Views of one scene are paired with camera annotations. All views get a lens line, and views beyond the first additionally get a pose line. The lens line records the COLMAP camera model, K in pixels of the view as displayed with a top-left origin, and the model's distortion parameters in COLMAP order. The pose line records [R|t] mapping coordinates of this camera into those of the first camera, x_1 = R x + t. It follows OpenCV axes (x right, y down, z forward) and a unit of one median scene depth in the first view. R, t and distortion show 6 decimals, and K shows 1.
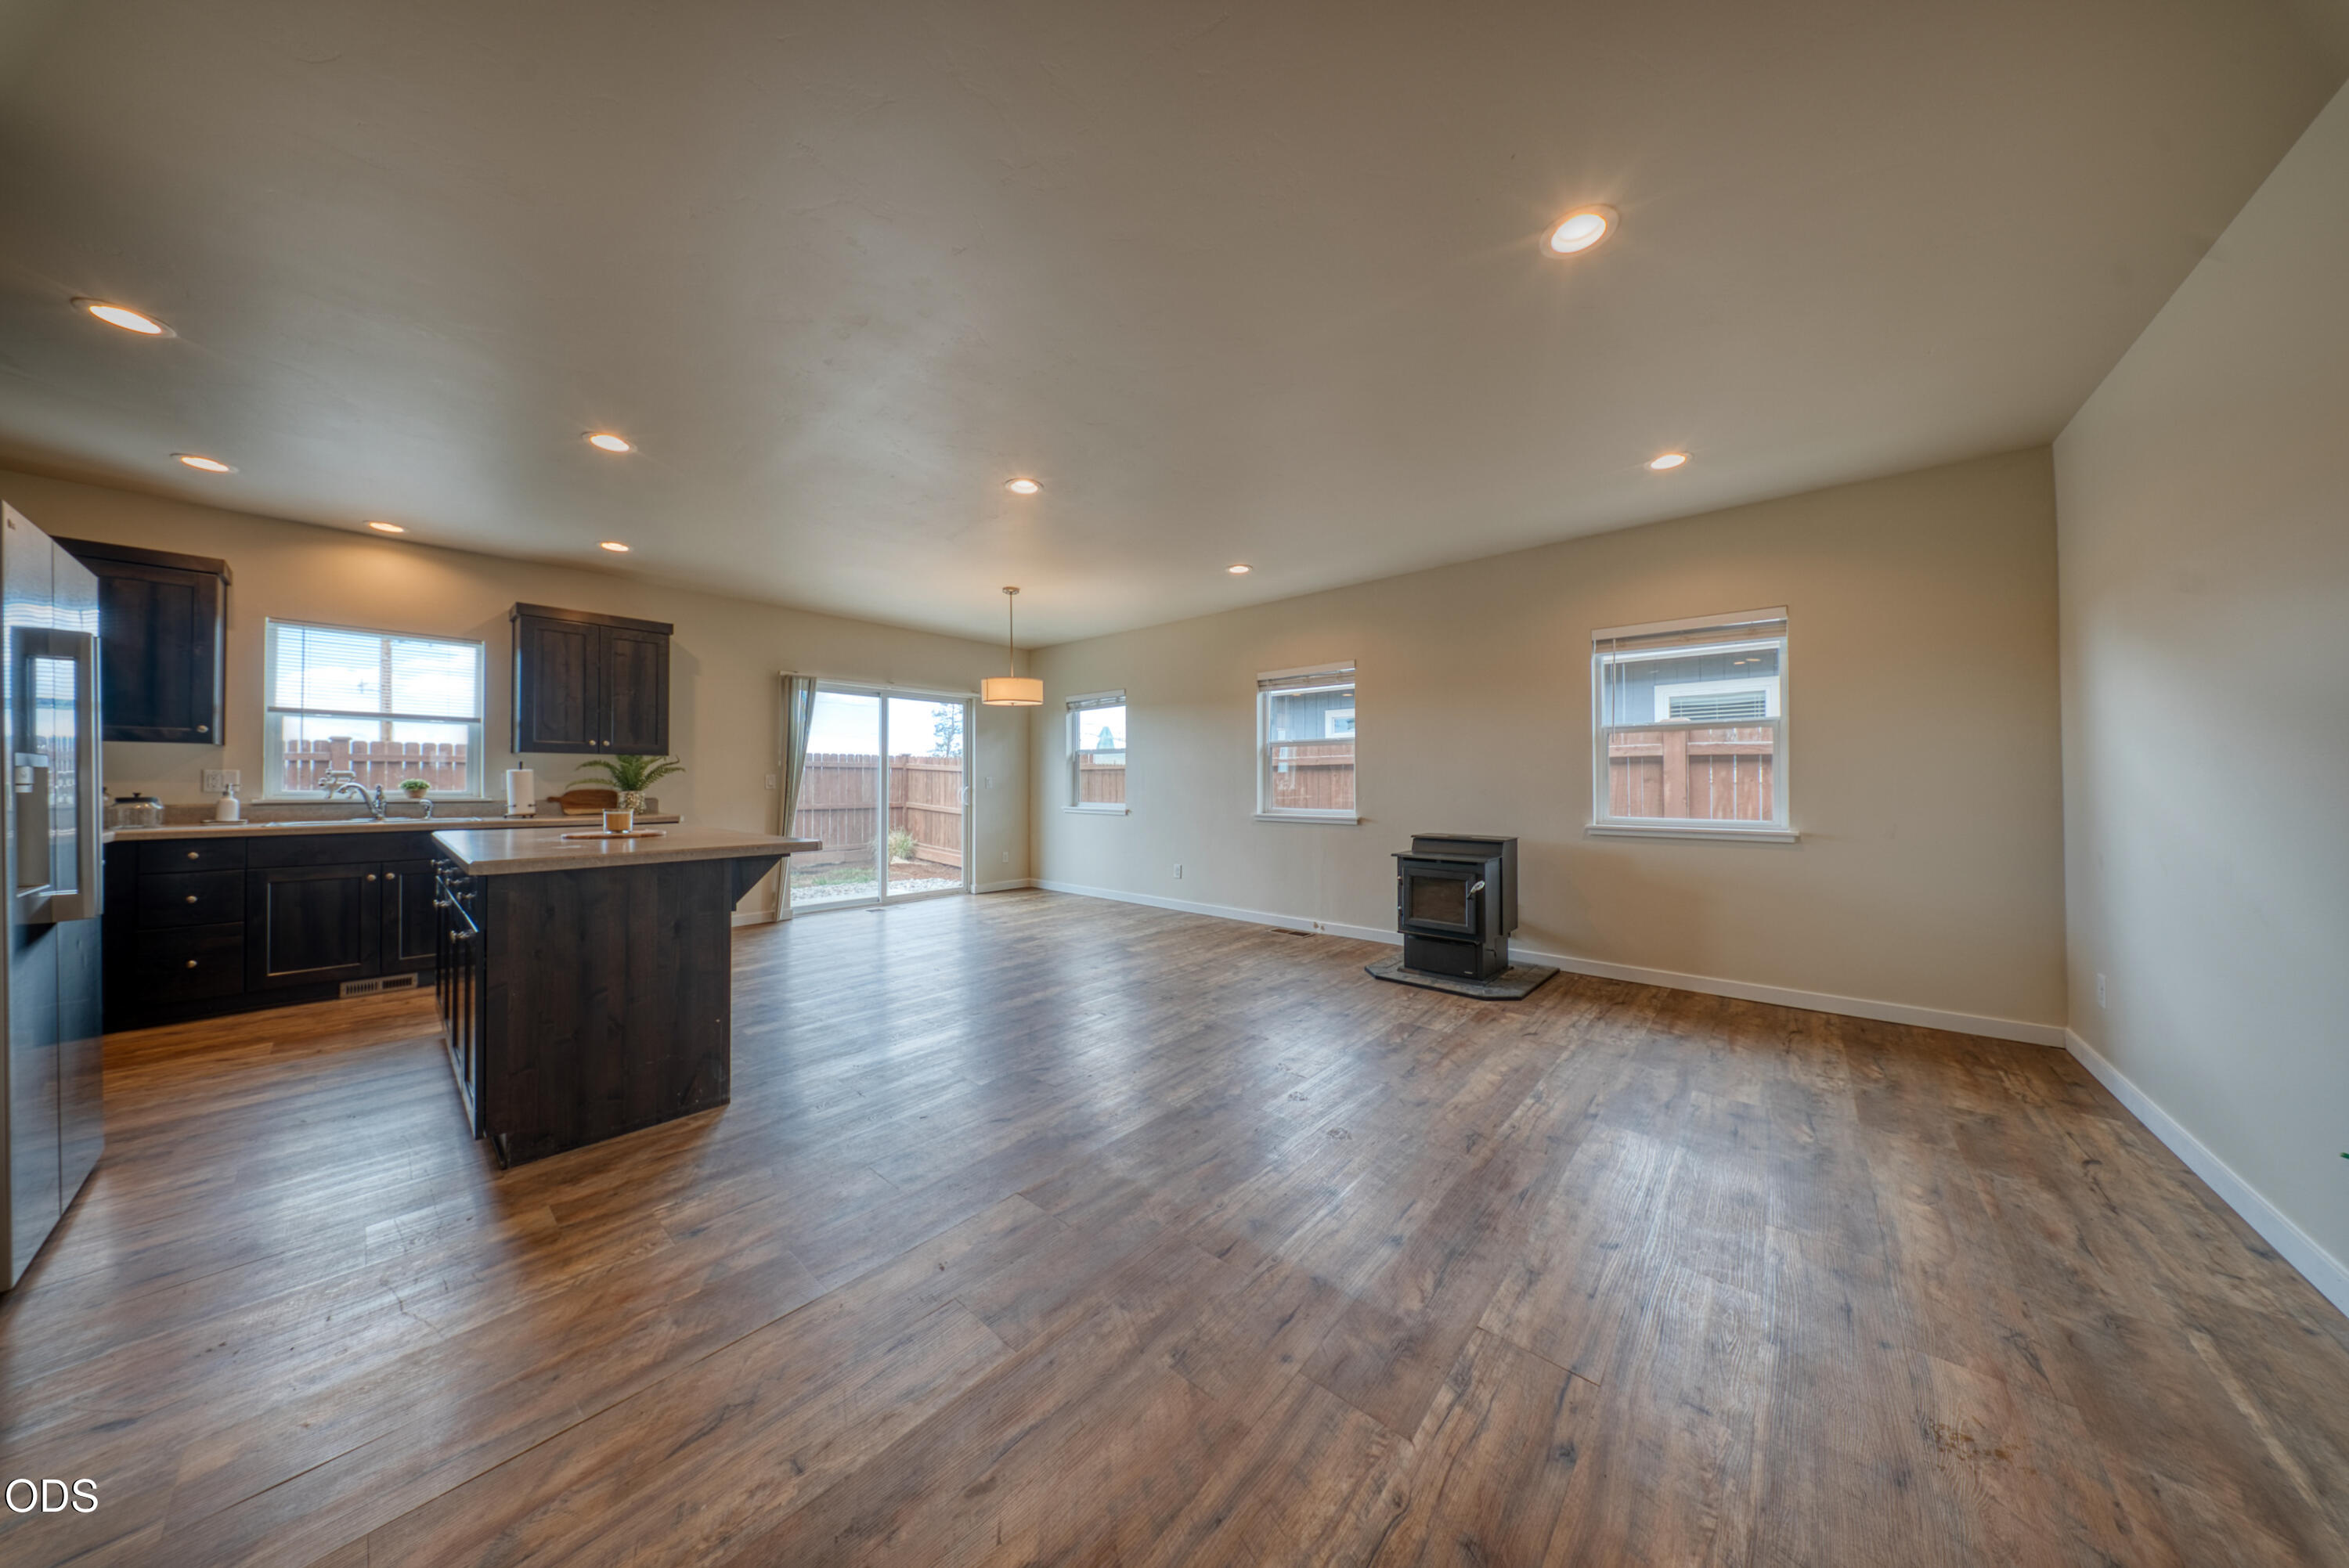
lens RADIAL K [[699.9, 0, 1187.5], [0, 699.9, 784.9], [0, 0, 1]] dist [0.000176, -0.005202]
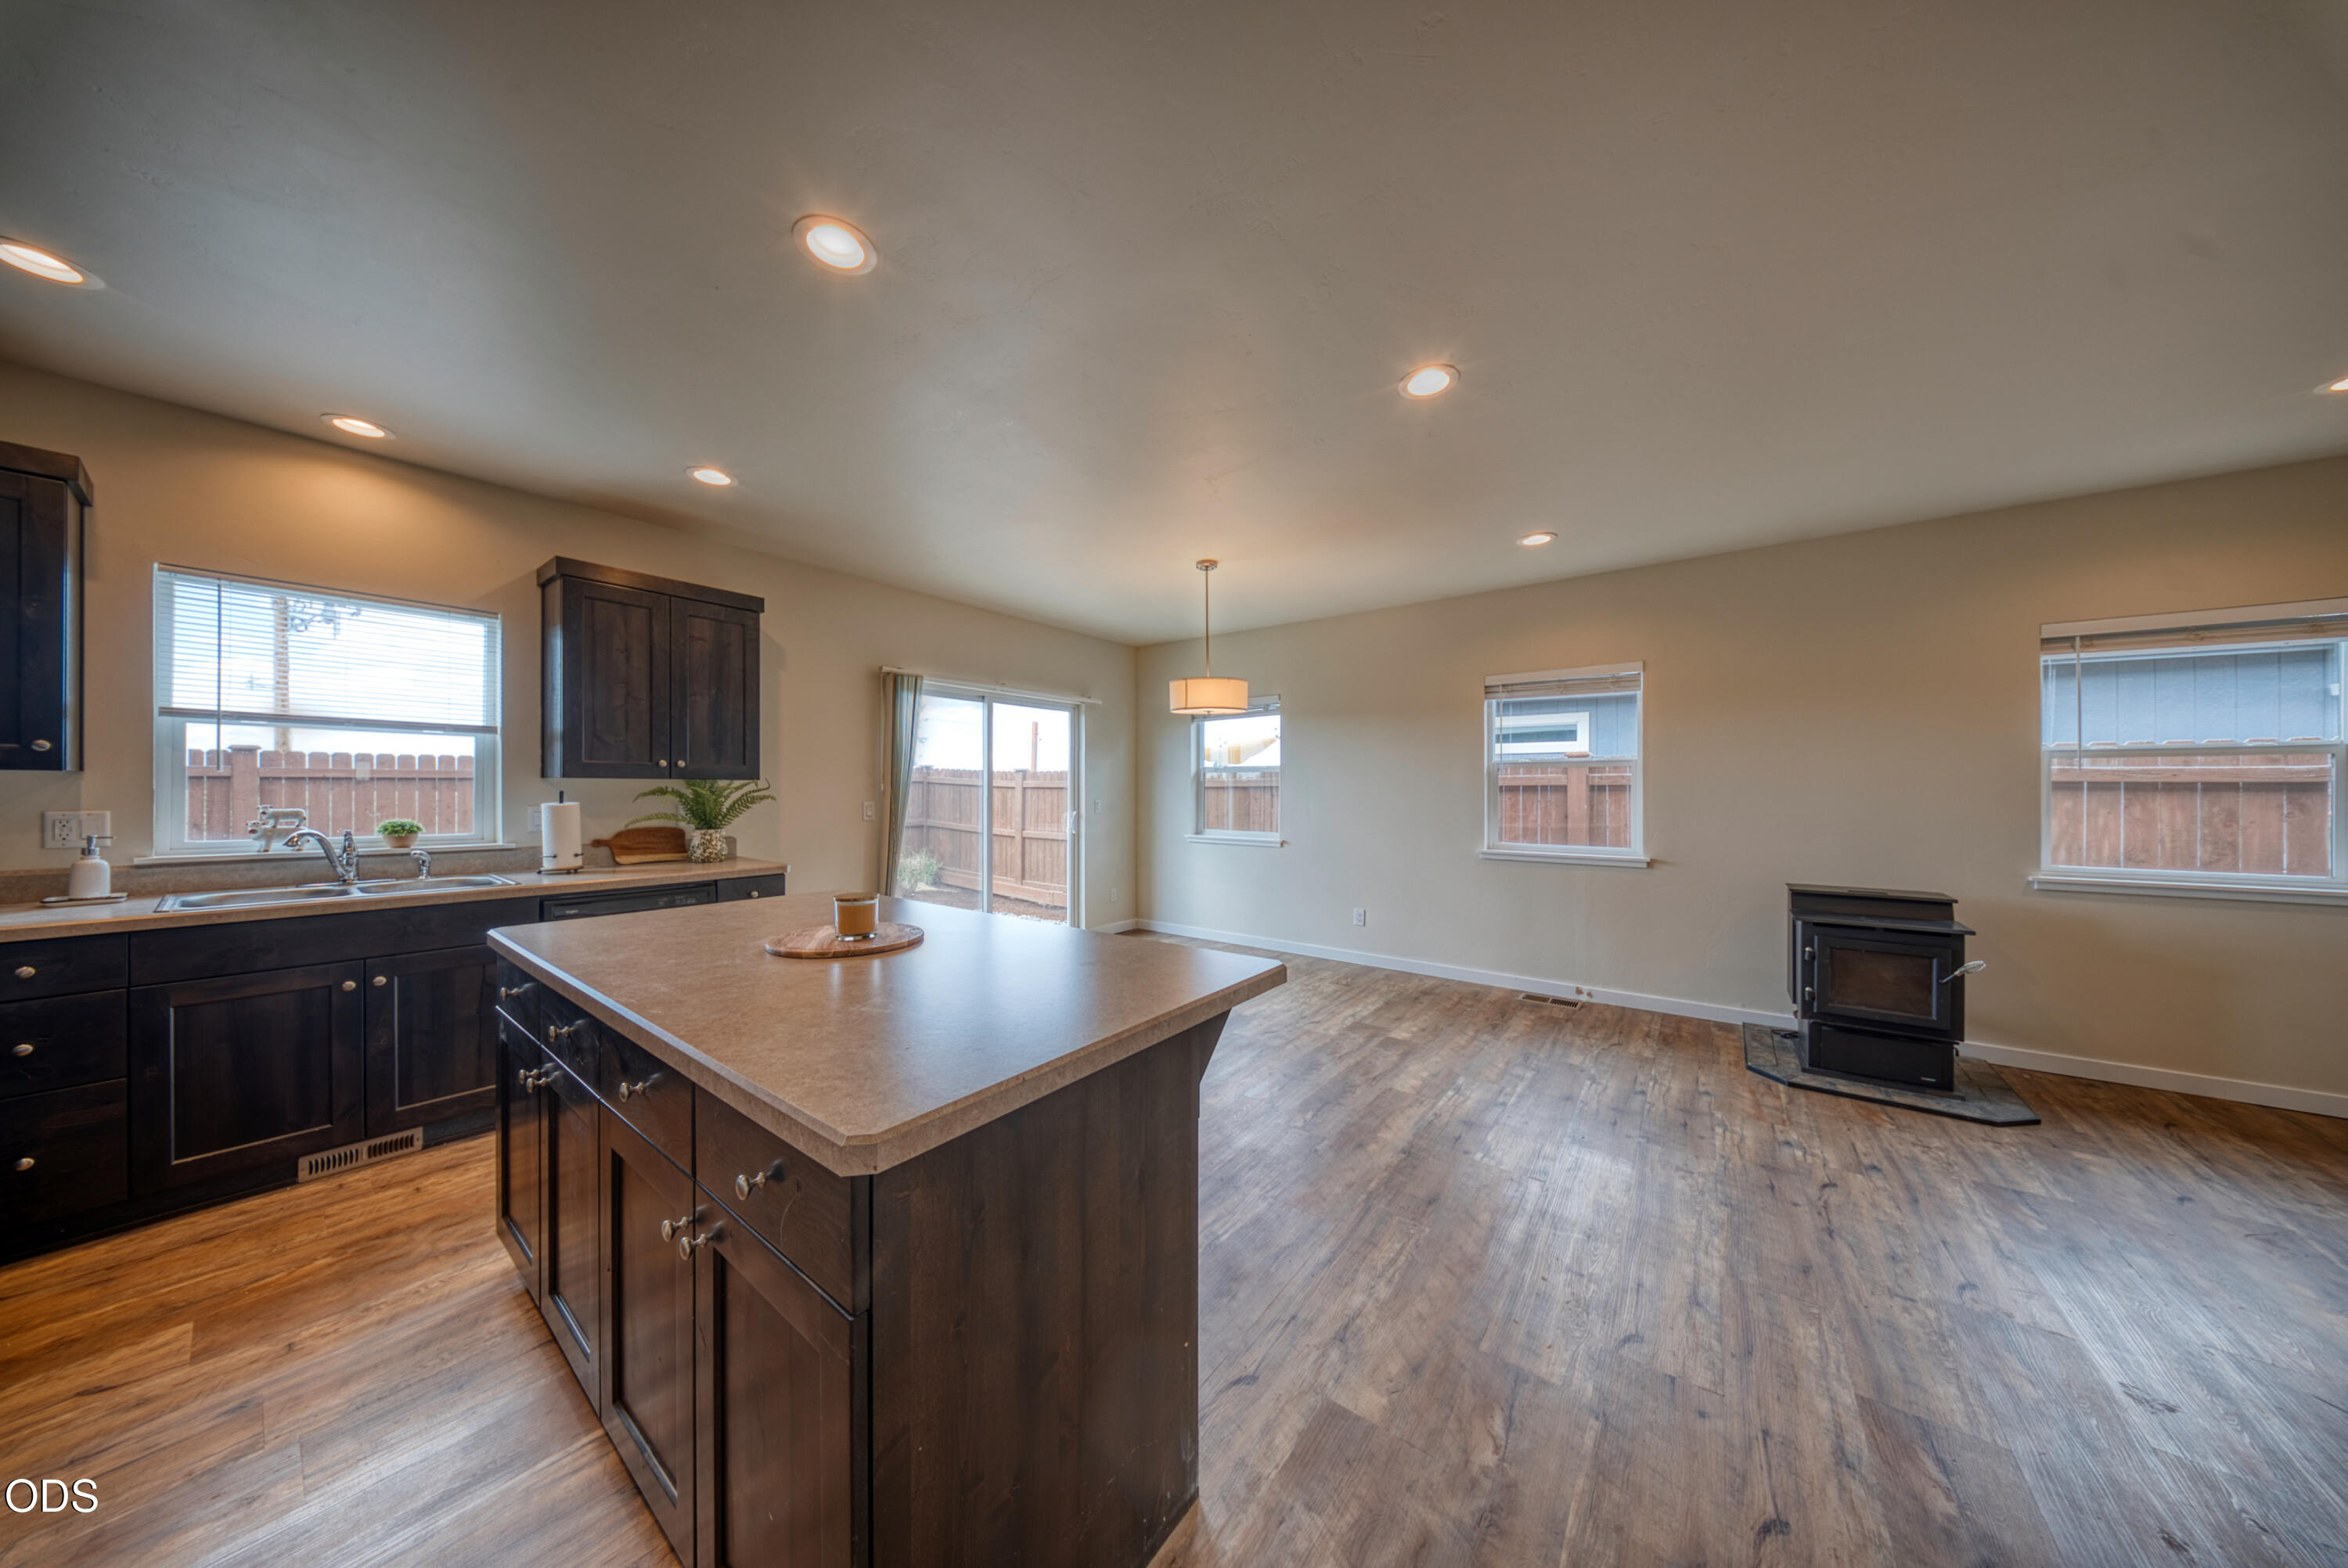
lens RADIAL K [[705.3, 0, 1189.1], [0, 705.3, 796.8], [0, 0, 1]] dist [-0.000354, -0.002651]
pose [[0.998056, 0.001063, 0.062320, -0.379666], [-0.001508, 0.999974, 0.007094, -0.033144], [-0.062311, -0.007174, 0.998031, 0.267219]]
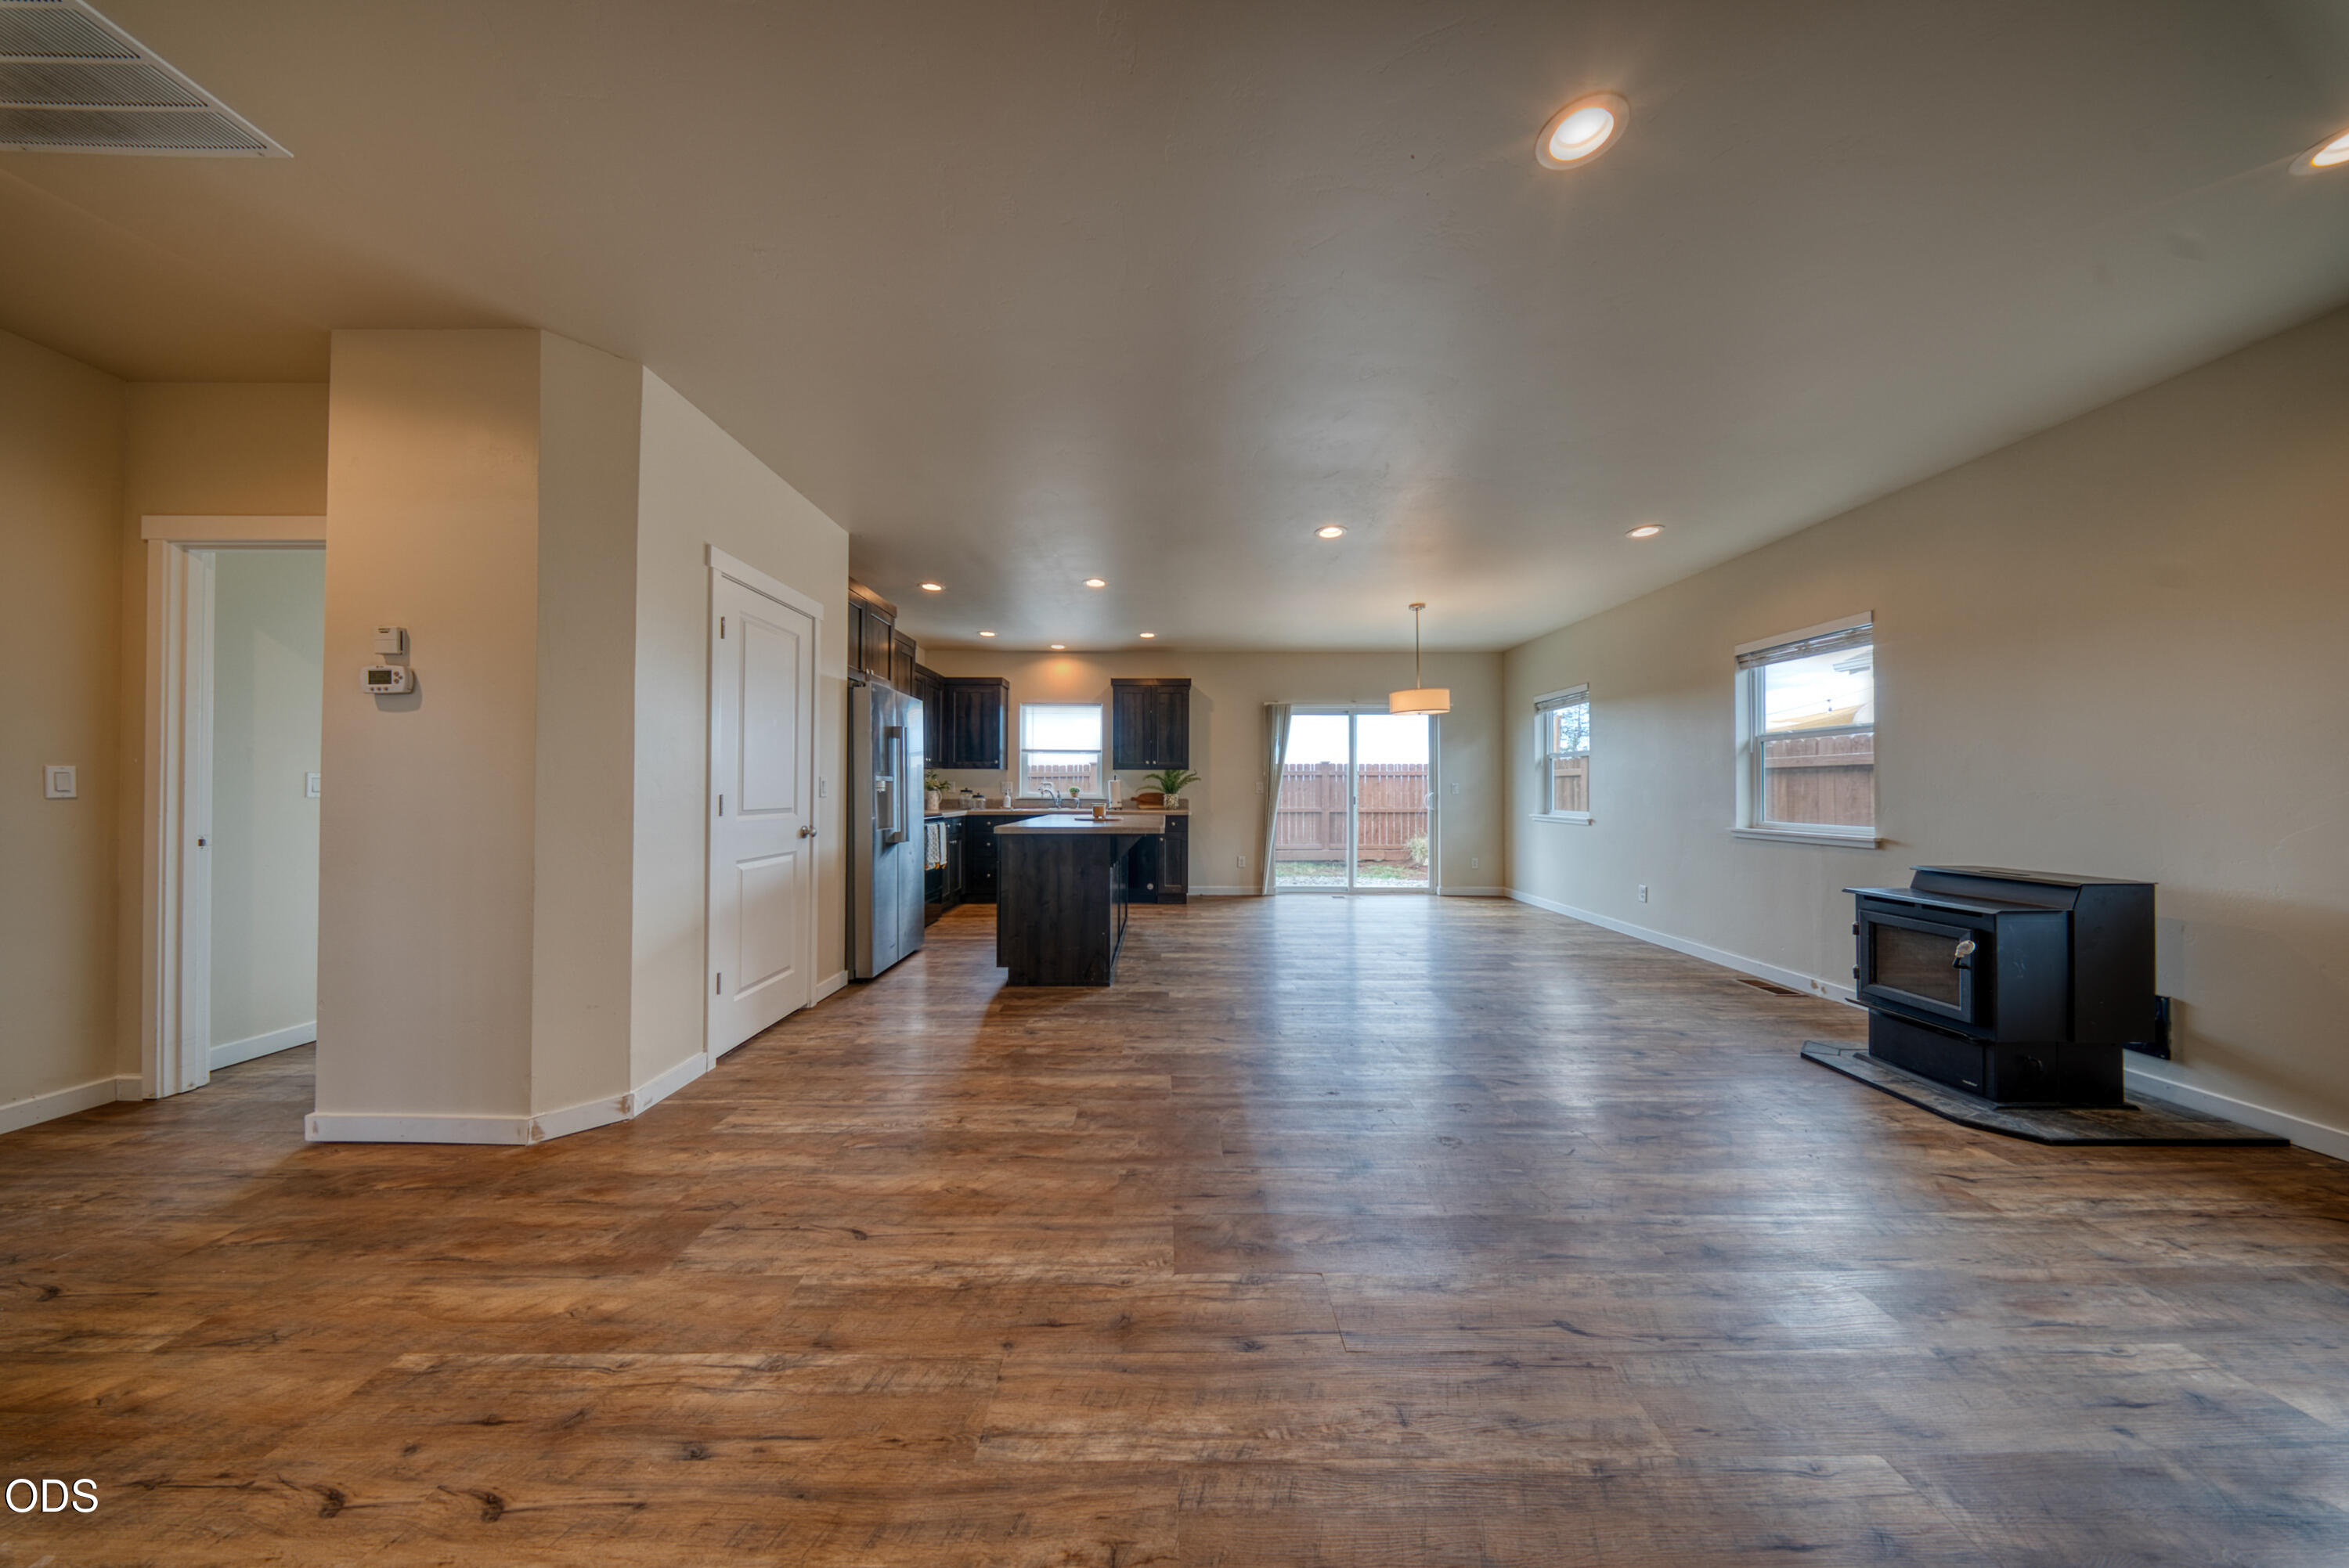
lens RADIAL K [[696.3, 0, 1167.9], [0, 696.3, 786.6], [0, 0, 1]] dist [-0.000587, -0.002527]
pose [[0.654186, -0.003511, -0.756325, 0.350822], [-0.002661, 0.999972, -0.006944, 0.003765], [0.756329, 0.006556, 0.654159, 0.028715]]
